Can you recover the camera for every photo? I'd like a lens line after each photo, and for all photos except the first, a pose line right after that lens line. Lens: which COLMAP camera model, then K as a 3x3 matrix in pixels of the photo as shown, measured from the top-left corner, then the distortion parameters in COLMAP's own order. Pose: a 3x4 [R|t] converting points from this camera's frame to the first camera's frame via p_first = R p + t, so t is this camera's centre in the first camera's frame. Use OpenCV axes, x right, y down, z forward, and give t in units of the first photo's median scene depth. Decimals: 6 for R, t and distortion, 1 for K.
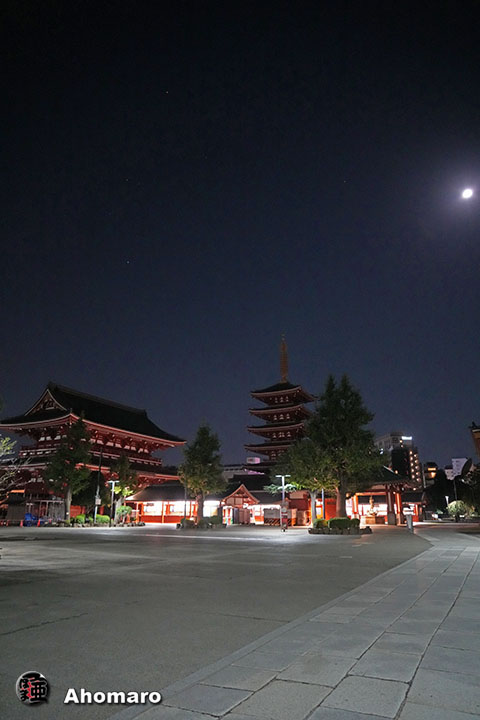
lens RADIAL K [[489.6, 0, 242.2], [0, 489.6, 359.9], [0, 0, 1]] dist [-0.031833, -0.001294]
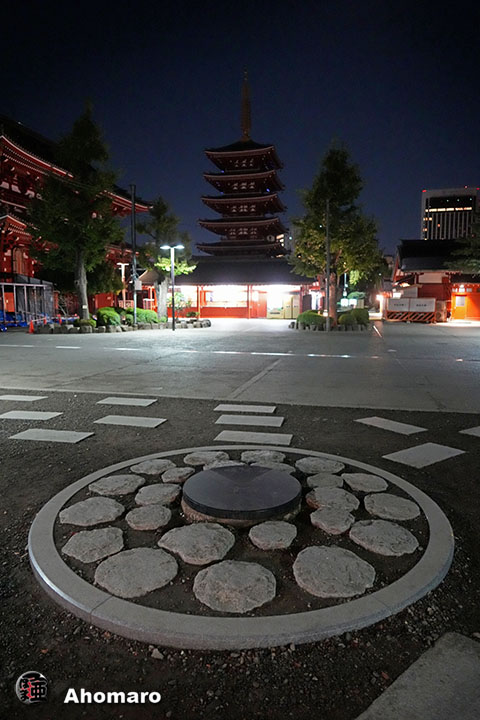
lens RADIAL K [[489.6, 0, 240.5], [0, 489.6, 361.1], [0, 0, 1]] dist [-0.031833, -0.001294]
pose [[0.972773, -0.028708, 0.229974, -0.255426], [-0.069542, 0.910416, 0.407806, 0.114986], [-0.221079, -0.412696, 0.883632, 0.381851]]
